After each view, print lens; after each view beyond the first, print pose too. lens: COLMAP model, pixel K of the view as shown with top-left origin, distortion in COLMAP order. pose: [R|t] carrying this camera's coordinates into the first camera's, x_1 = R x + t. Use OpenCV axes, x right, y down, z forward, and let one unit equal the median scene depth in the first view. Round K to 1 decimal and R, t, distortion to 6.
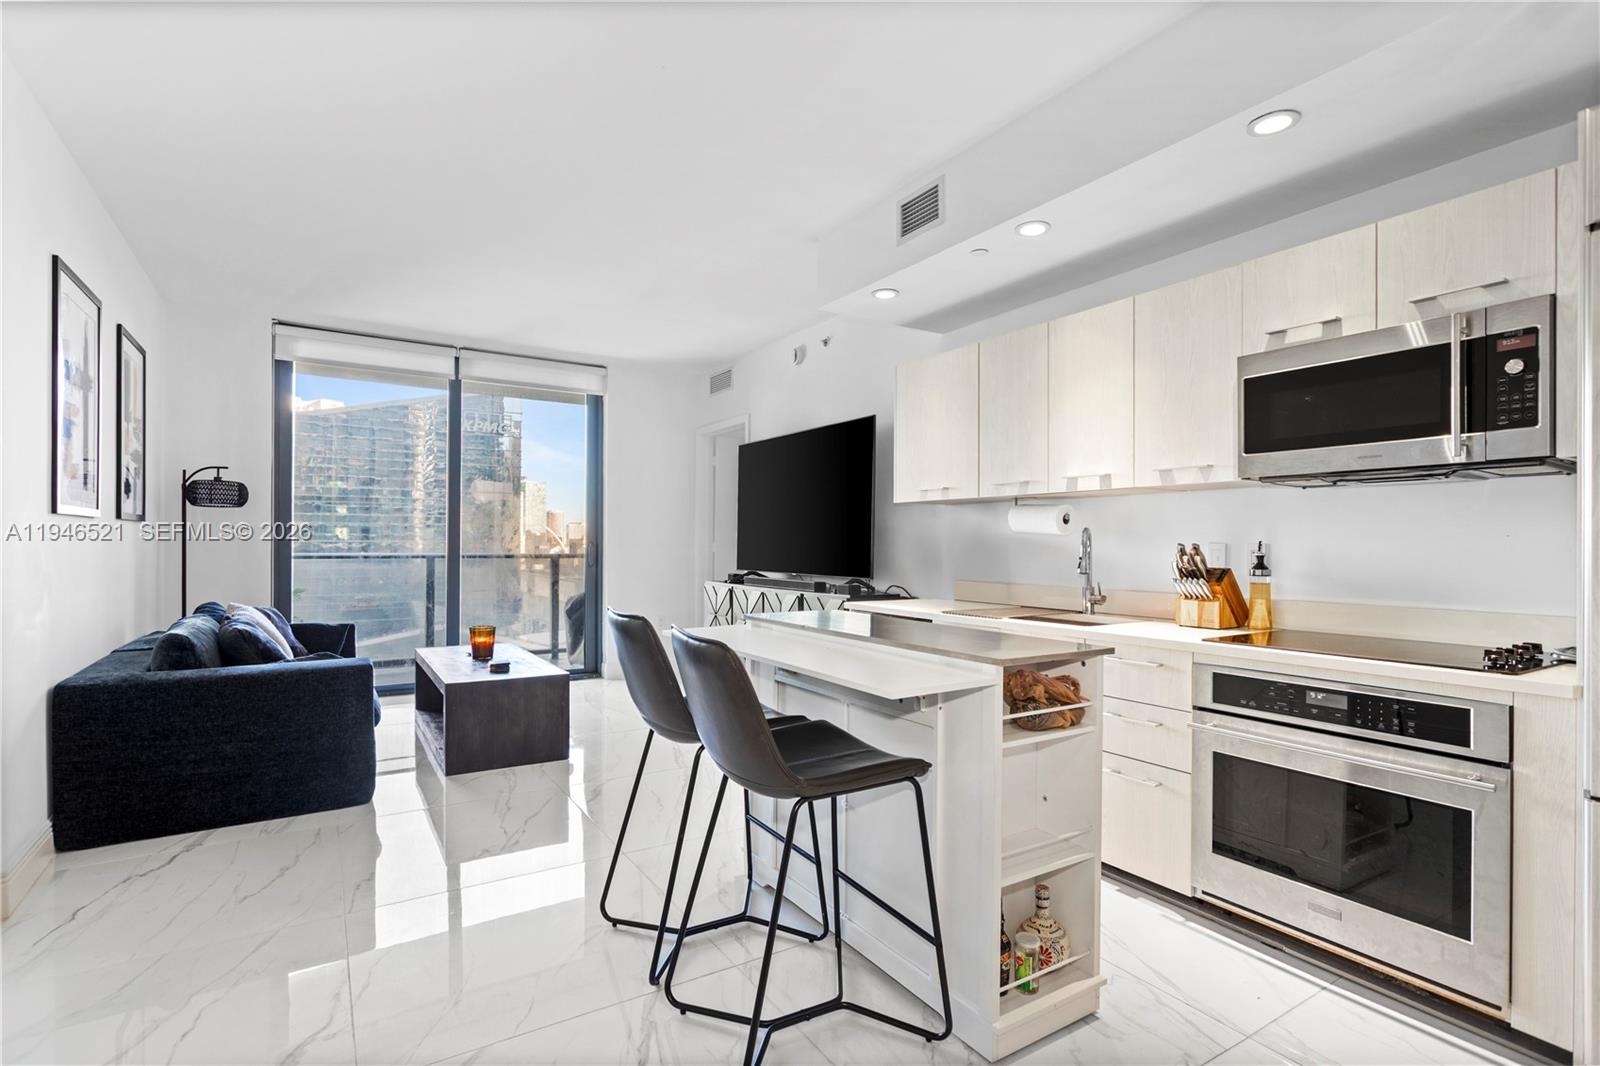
lens RADIAL K [[772.4, 0, 800.0], [0, 772.4, 545.5], [0, 0, 1]] dist [-0.009457, 0.004802]
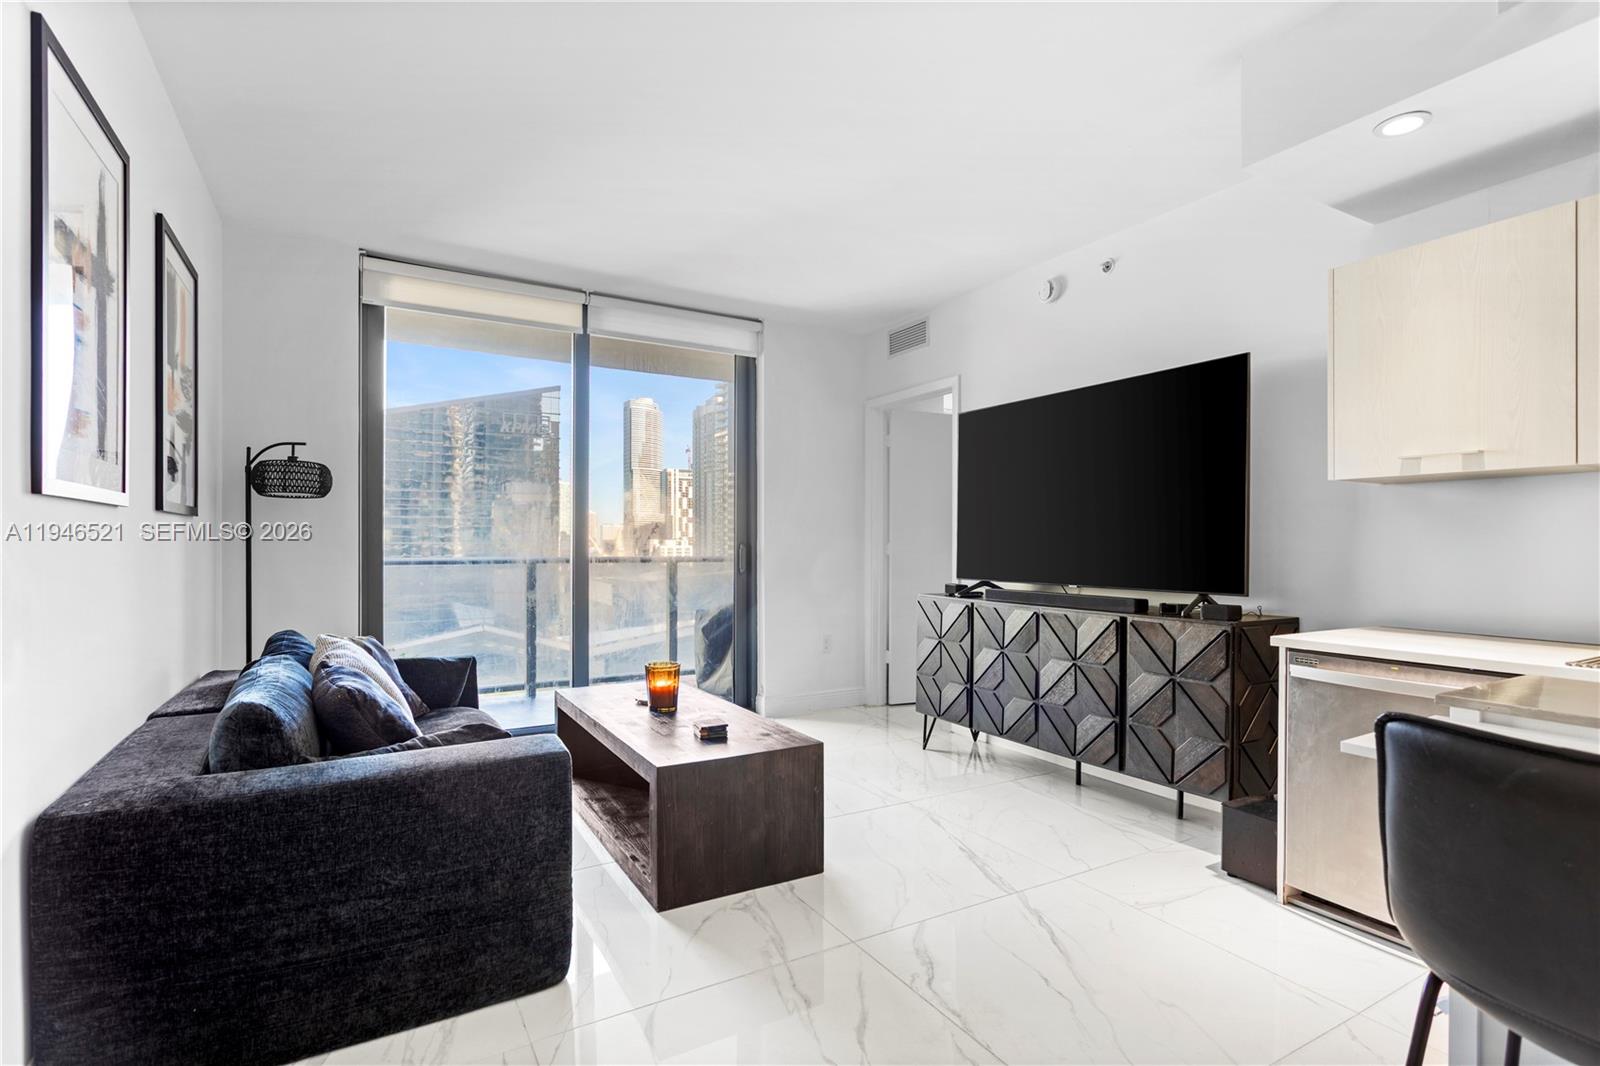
lens RADIAL K [[772.4, 0, 798.8], [0, 772.4, 544.5], [0, 0, 1]] dist [-0.009457, 0.004802]
pose [[0.999219, -0.004097, -0.039313, -0.360560], [0.004048, 0.999991, -0.001325, -0.003267], [0.039318, 0.001164, 0.999226, 0.418975]]
